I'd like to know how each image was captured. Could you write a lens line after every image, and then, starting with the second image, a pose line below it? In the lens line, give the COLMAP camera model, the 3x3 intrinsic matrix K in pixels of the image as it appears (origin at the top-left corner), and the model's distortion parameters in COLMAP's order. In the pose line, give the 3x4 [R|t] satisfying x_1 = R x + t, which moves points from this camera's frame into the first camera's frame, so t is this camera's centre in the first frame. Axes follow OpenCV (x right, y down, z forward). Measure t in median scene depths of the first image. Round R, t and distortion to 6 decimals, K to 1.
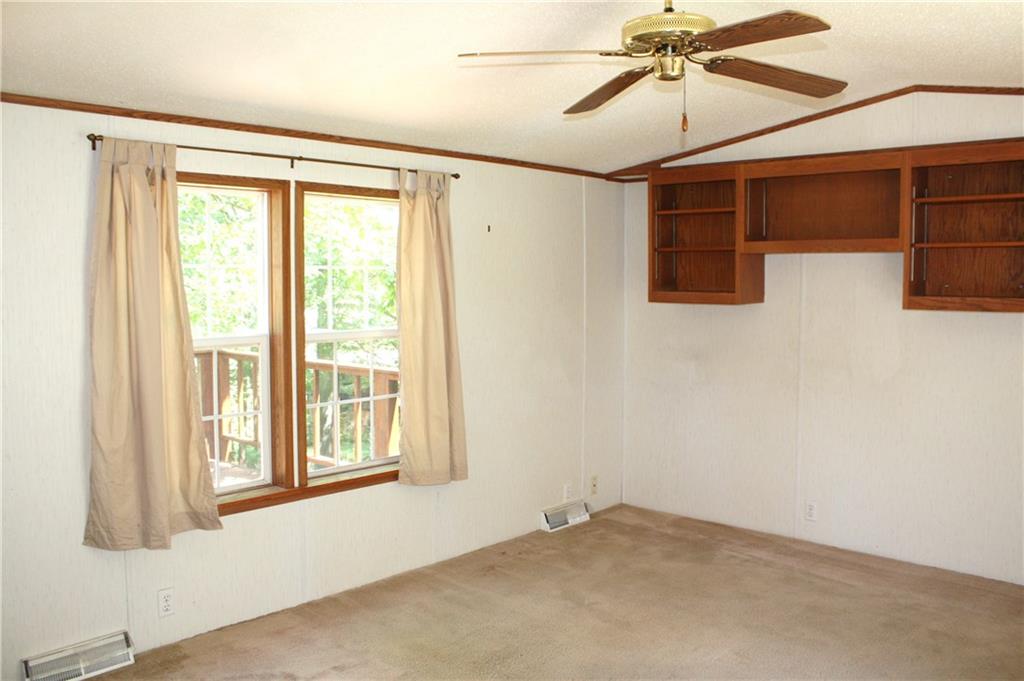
lens RADIAL K [[952.2, 0, 512.0], [0, 952.2, 340.5], [0, 0, 1]] dist [0.108175, -0.001369]
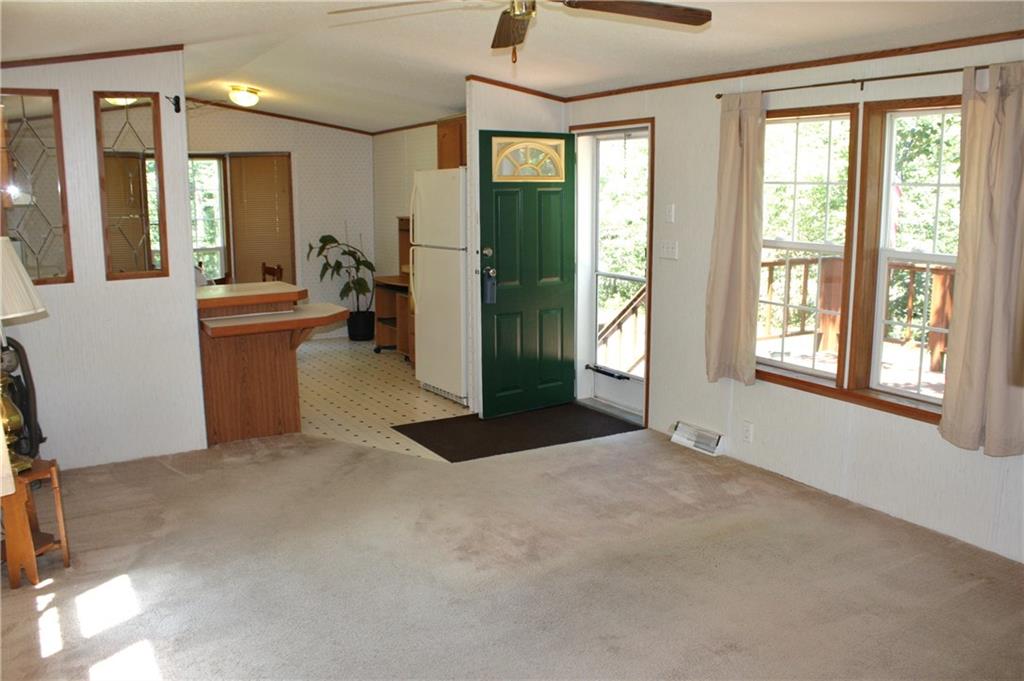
lens RADIAL K [[952.2, 0, 512.0], [0, 952.2, 340.5], [0, 0, 1]] dist [0.108175, -0.001369]
pose [[-0.233213, 0.152755, -0.960353, 0.465033], [-0.094287, 0.979379, 0.178678, -0.031569], [0.967844, 0.132219, -0.214001, 0.441477]]
